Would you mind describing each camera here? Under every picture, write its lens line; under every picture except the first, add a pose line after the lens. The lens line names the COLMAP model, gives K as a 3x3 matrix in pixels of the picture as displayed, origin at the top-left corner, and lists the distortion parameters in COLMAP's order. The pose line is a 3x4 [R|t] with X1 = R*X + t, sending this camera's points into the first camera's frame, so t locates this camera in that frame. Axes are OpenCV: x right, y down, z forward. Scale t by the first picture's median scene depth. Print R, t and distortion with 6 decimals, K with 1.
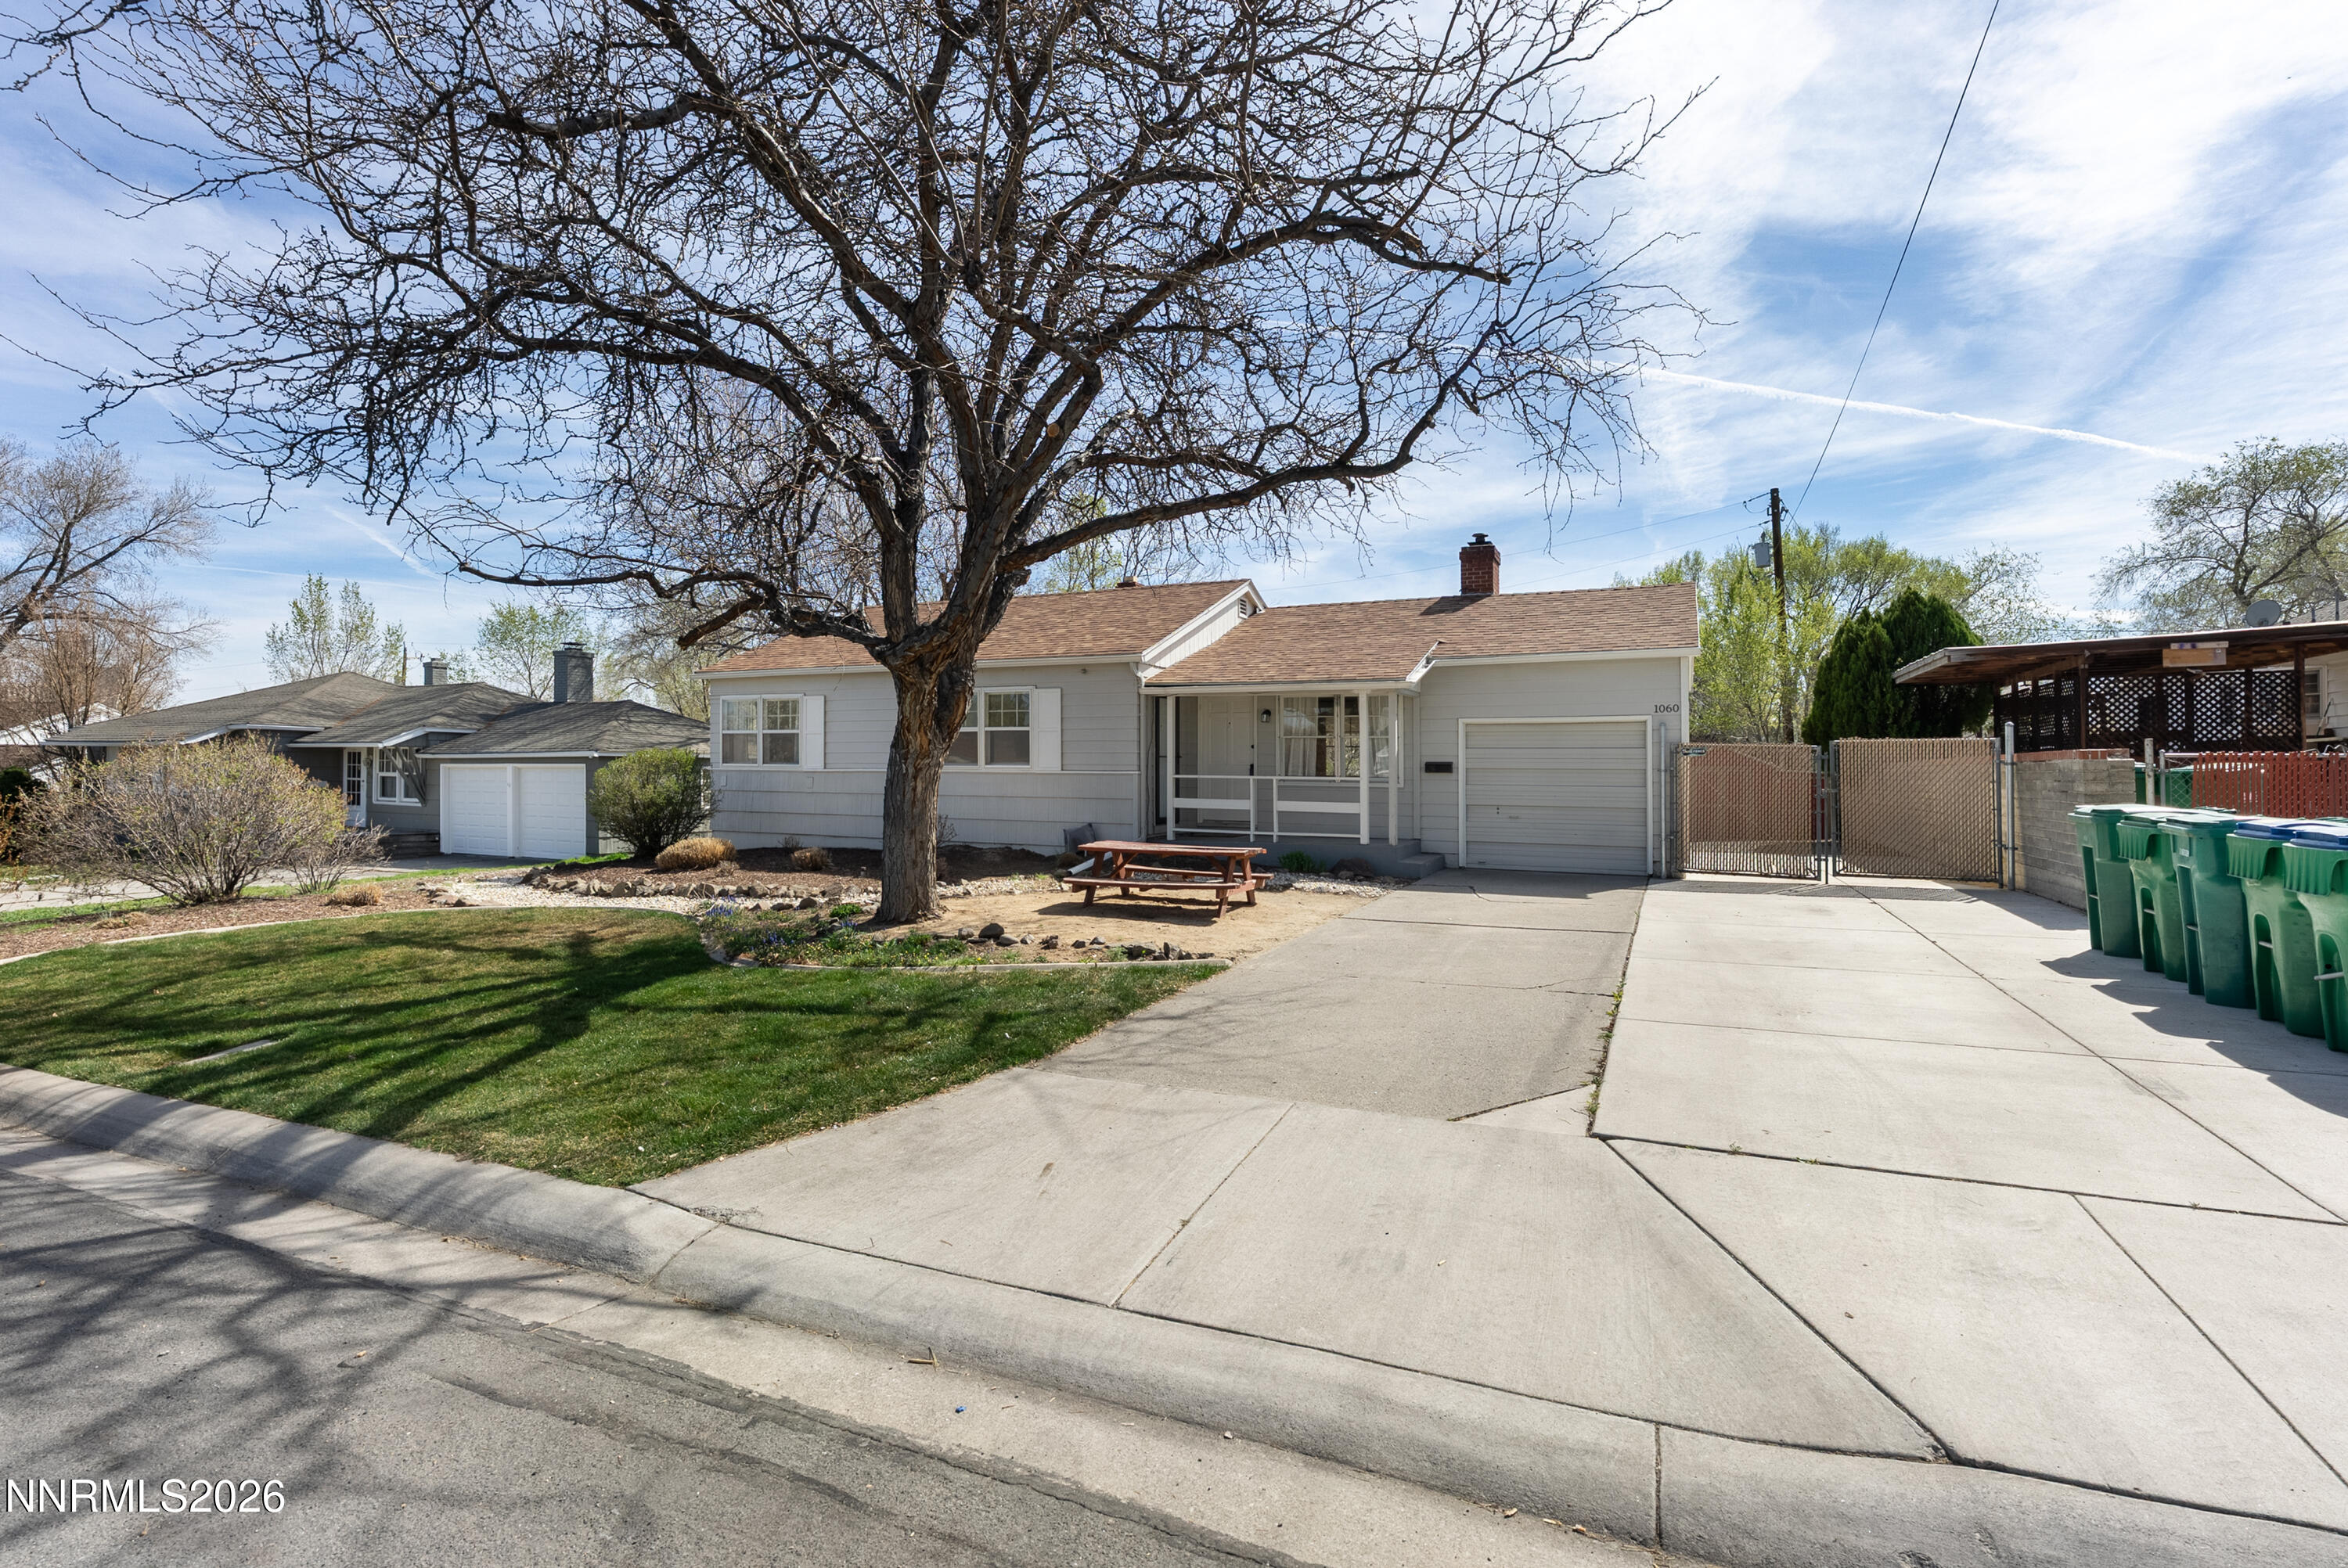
lens RADIAL K [[1077.6, 0, 1173.3], [0, 1077.6, 764.8], [0, 0, 1]] dist [-0.006066, 0.001694]
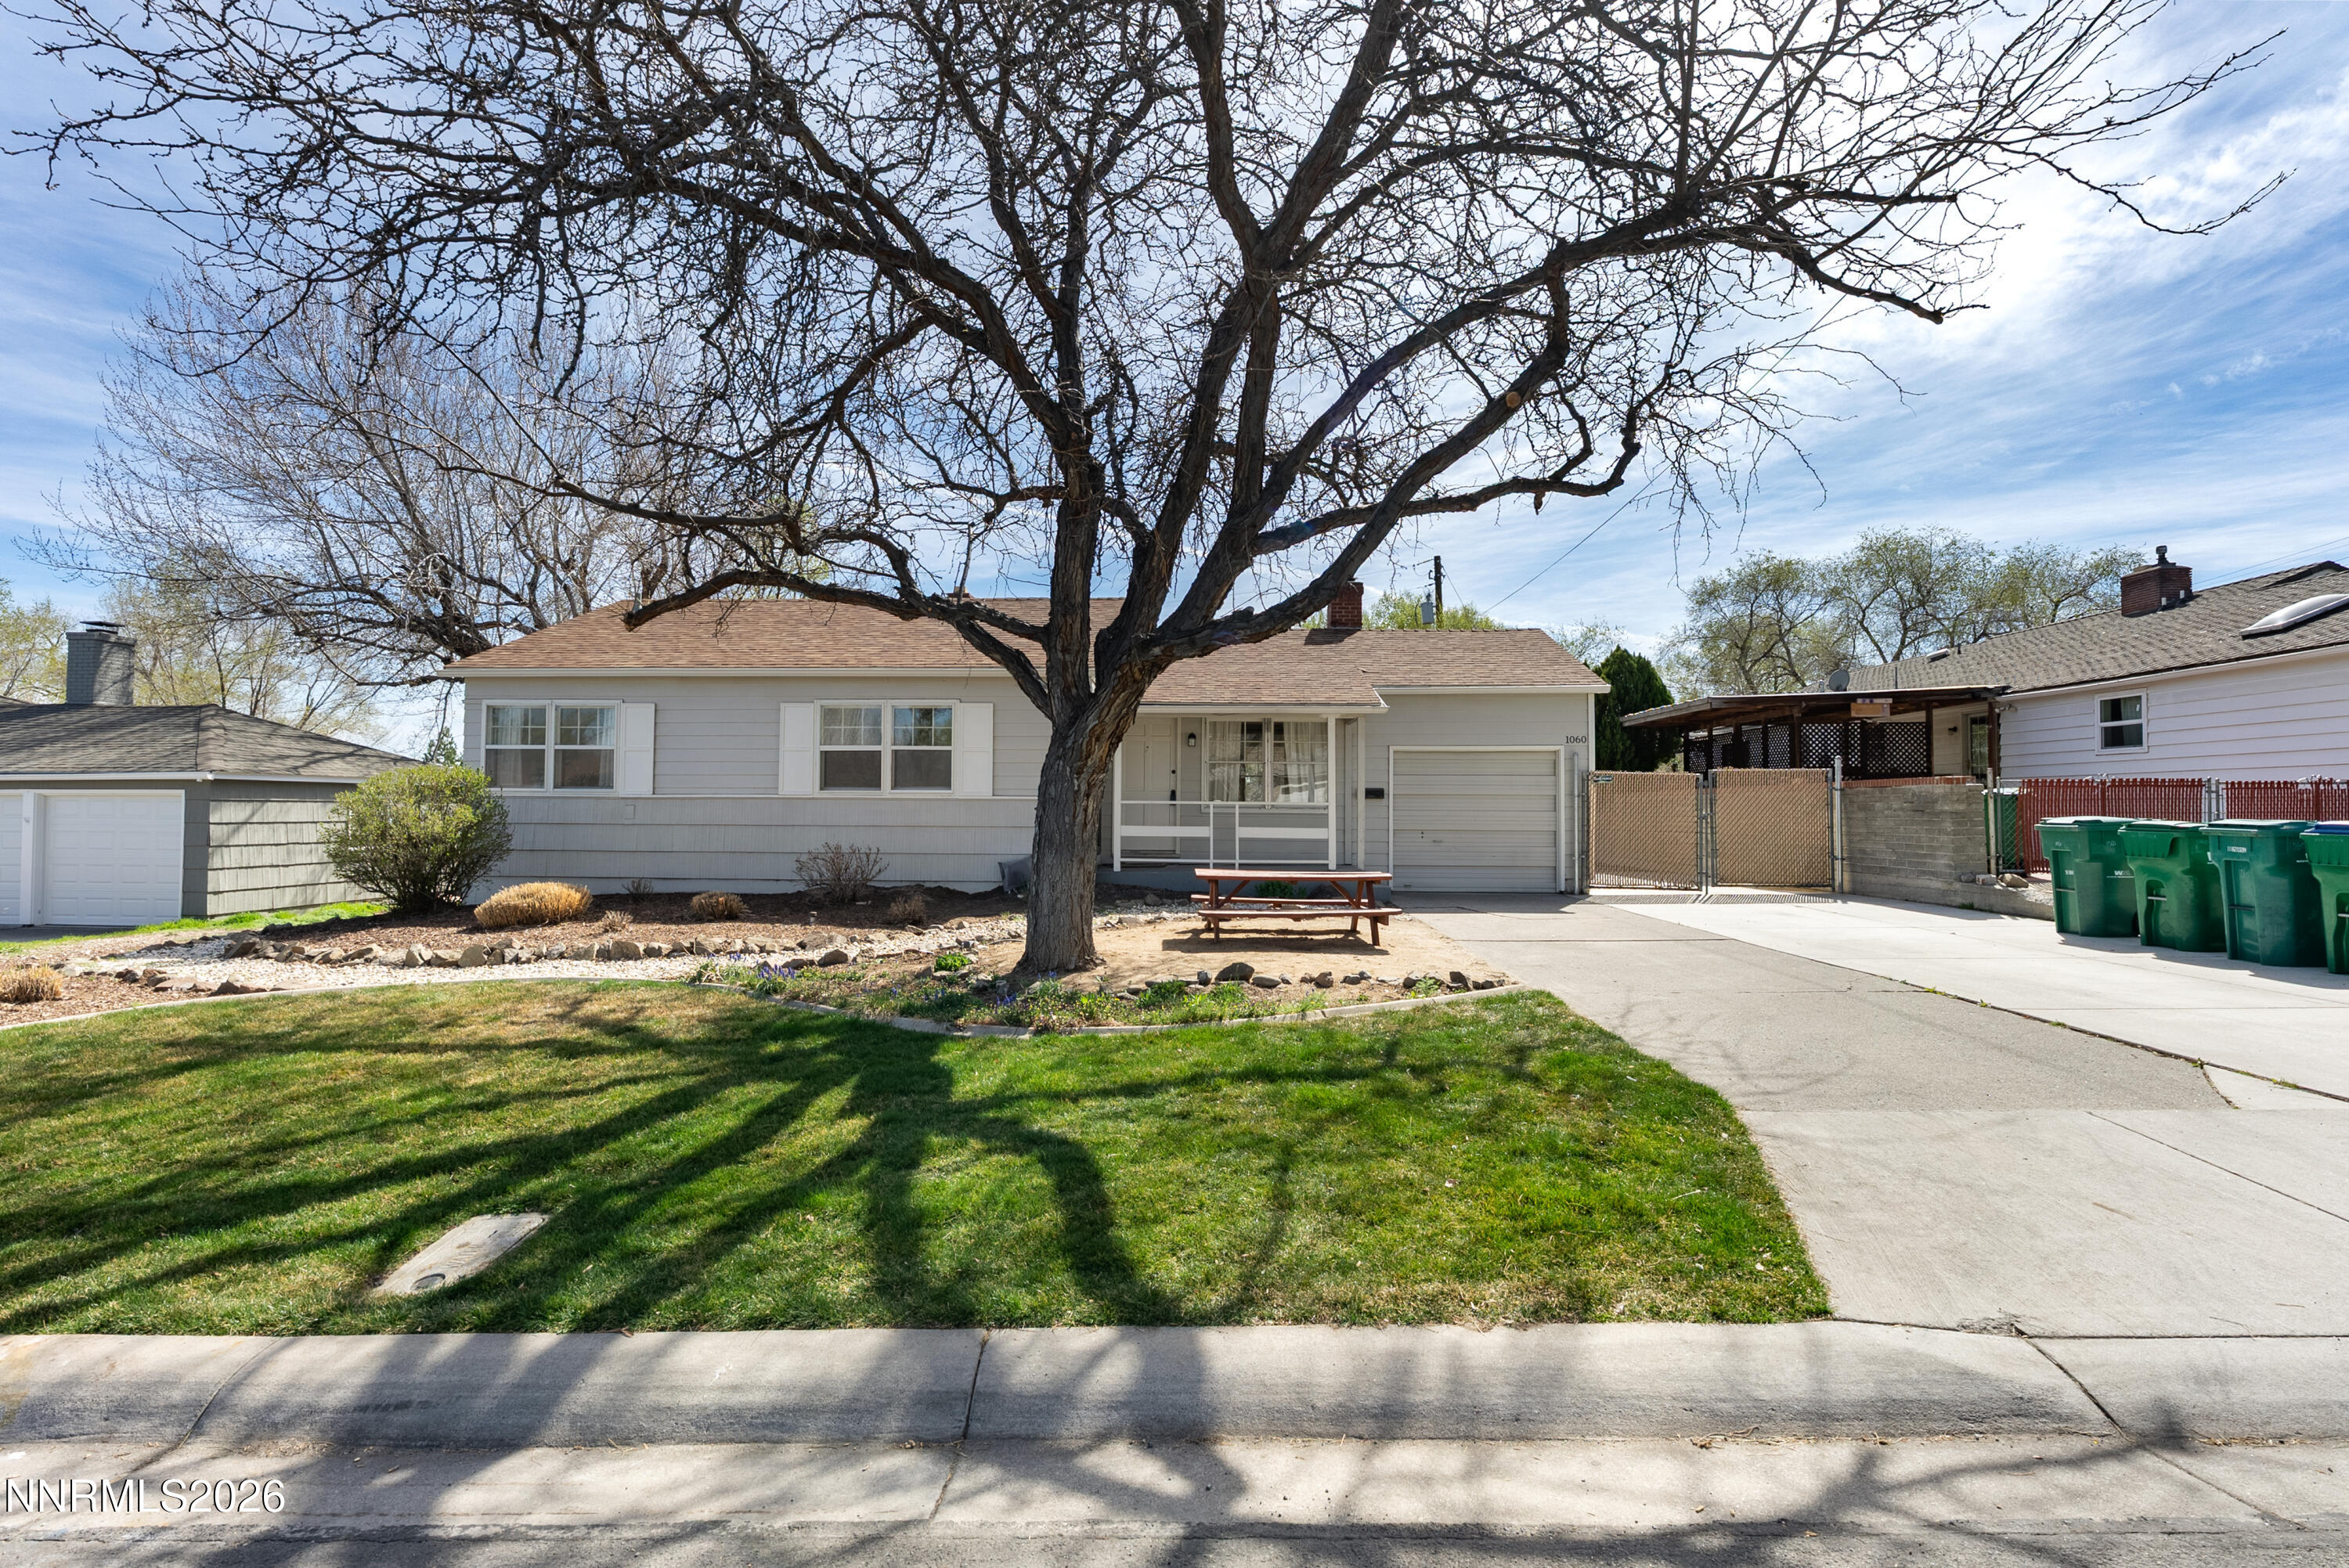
lens RADIAL K [[1078.1, 0, 1172.3], [0, 1078.1, 786.4], [0, 0, 1]] dist [-0.006066, 0.001694]
pose [[0.923815, 0.005962, 0.382793, -0.320636], [-0.000367, 0.999892, -0.014687, 0.010624], [-0.382839, 0.013427, 0.923717, 0.128552]]
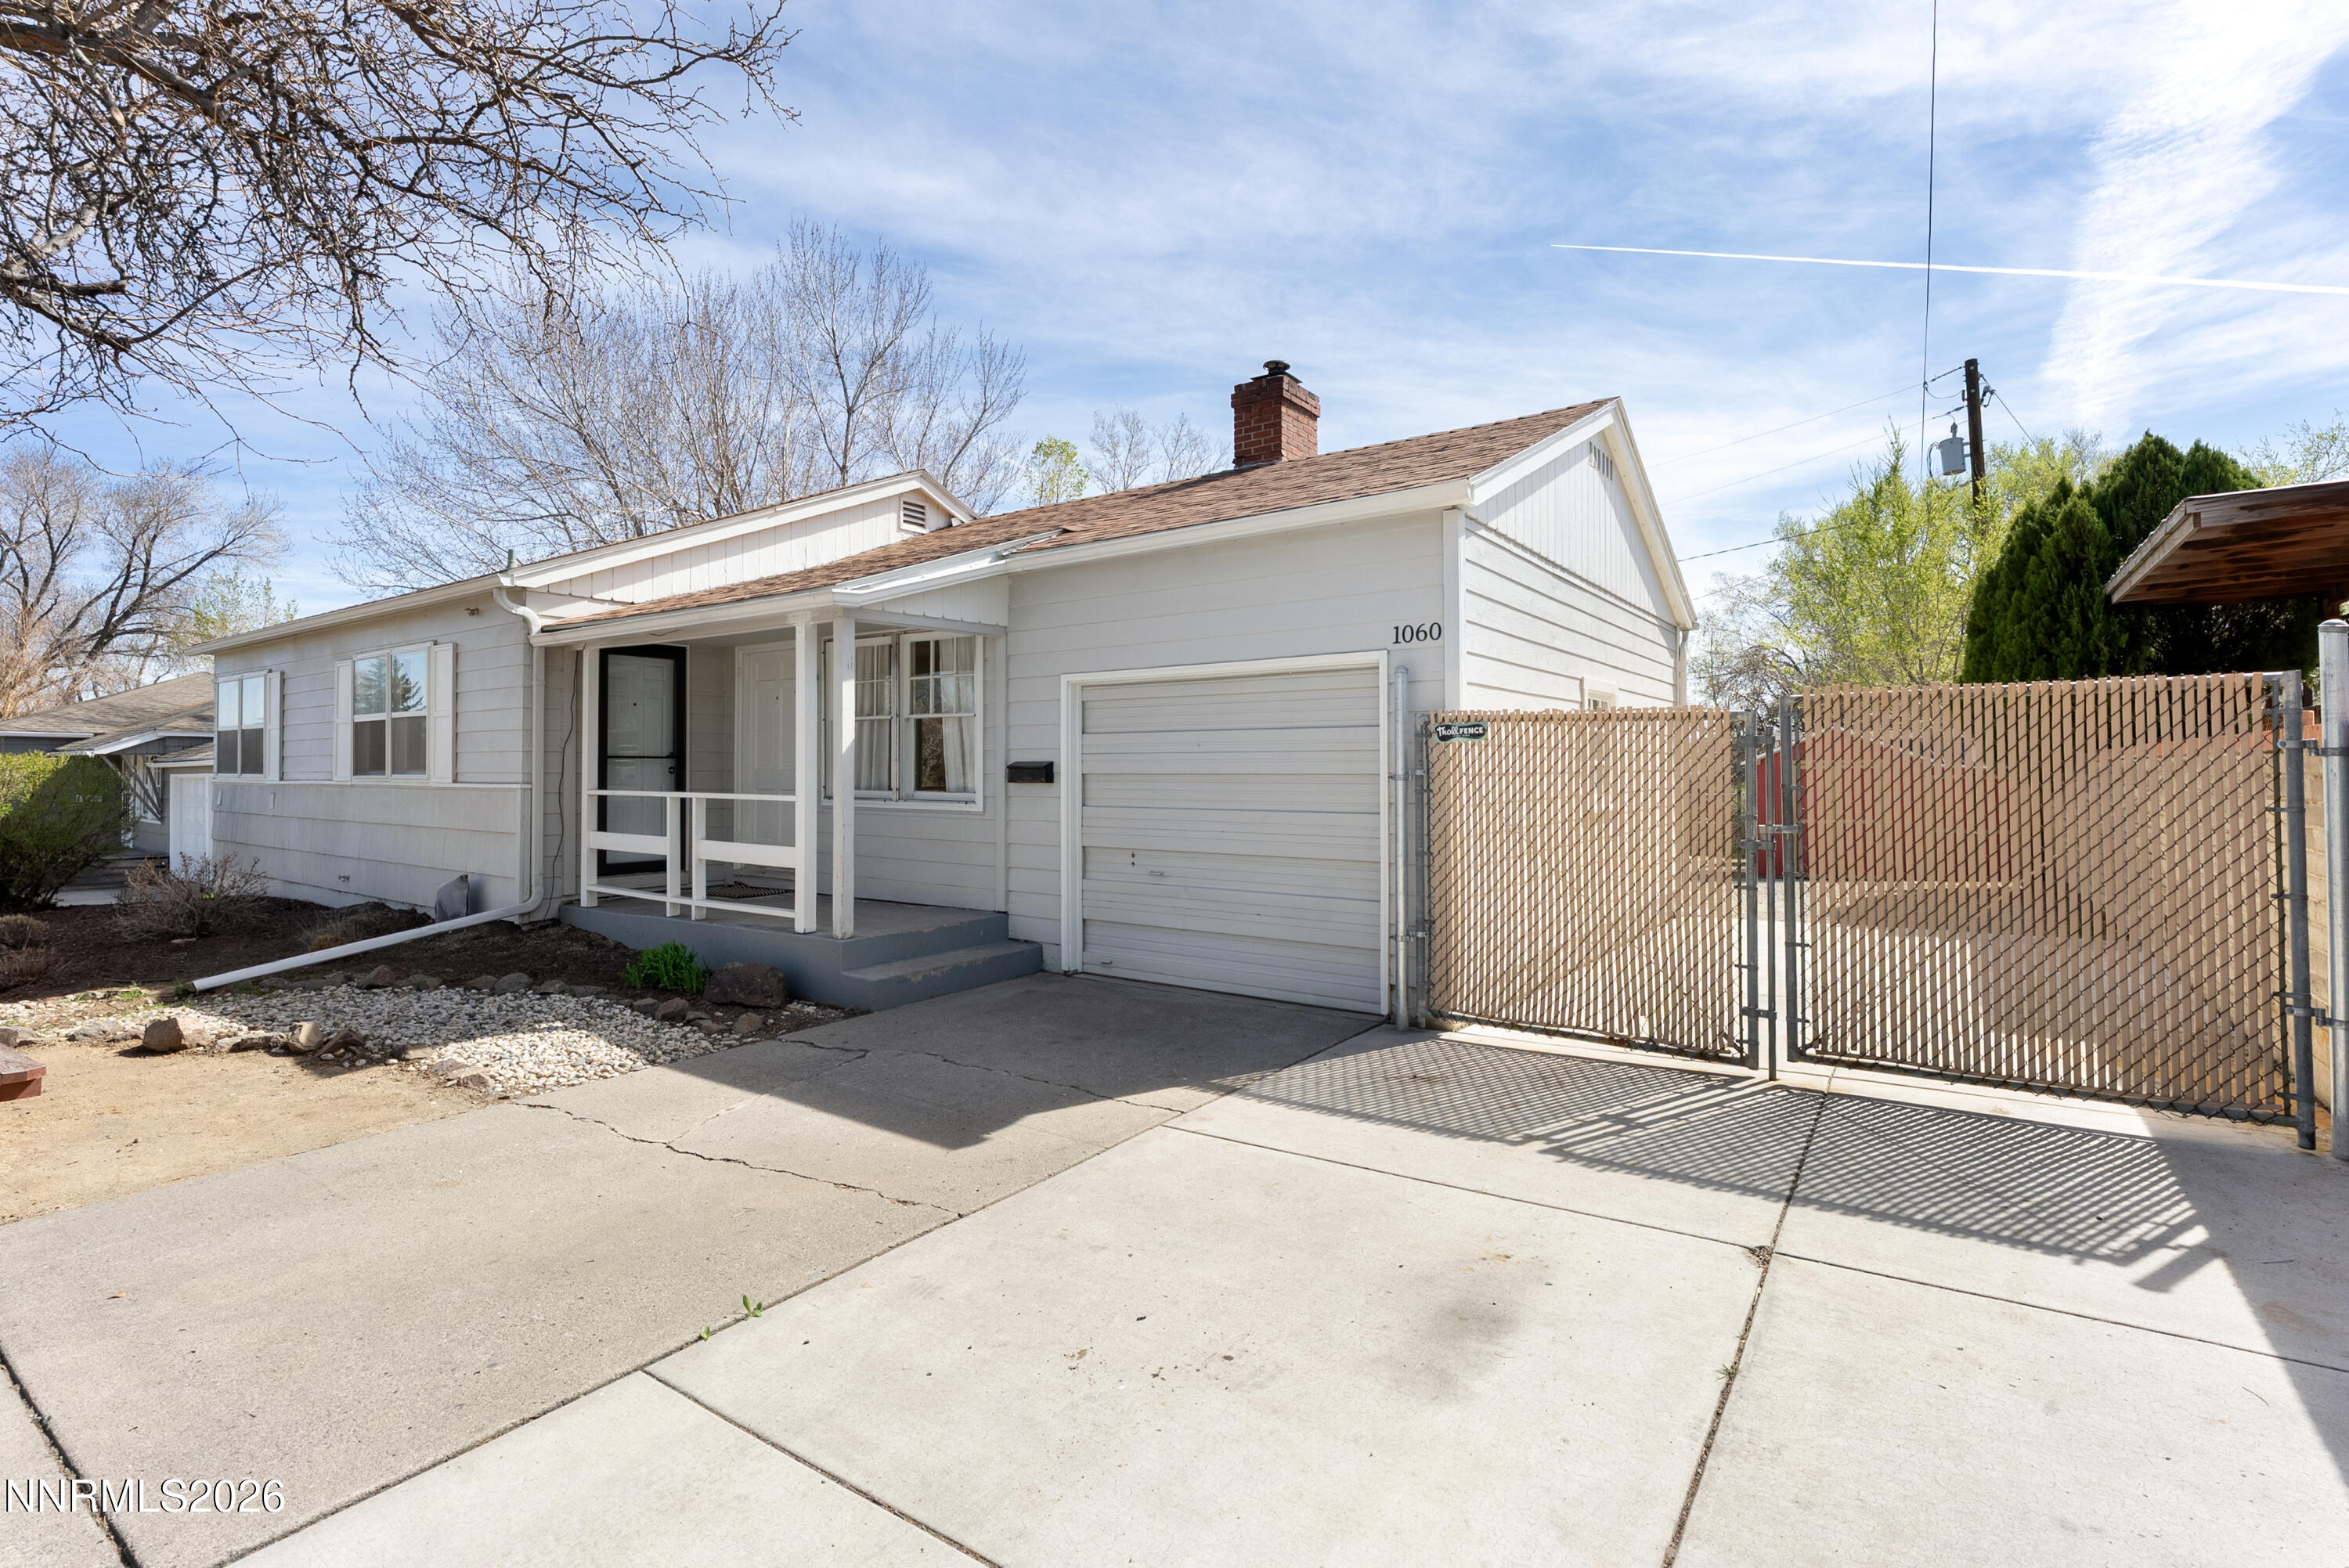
lens RADIAL K [[1078.1, 0, 1184.2], [0, 1078.1, 773.1], [0, 0, 1]] dist [-0.006066, 0.001694]
pose [[0.984428, -0.008537, -0.175583, 0.409054], [0.010289, 0.999906, 0.009070, -0.001441], [0.175489, -0.010735, 0.984423, 0.515645]]
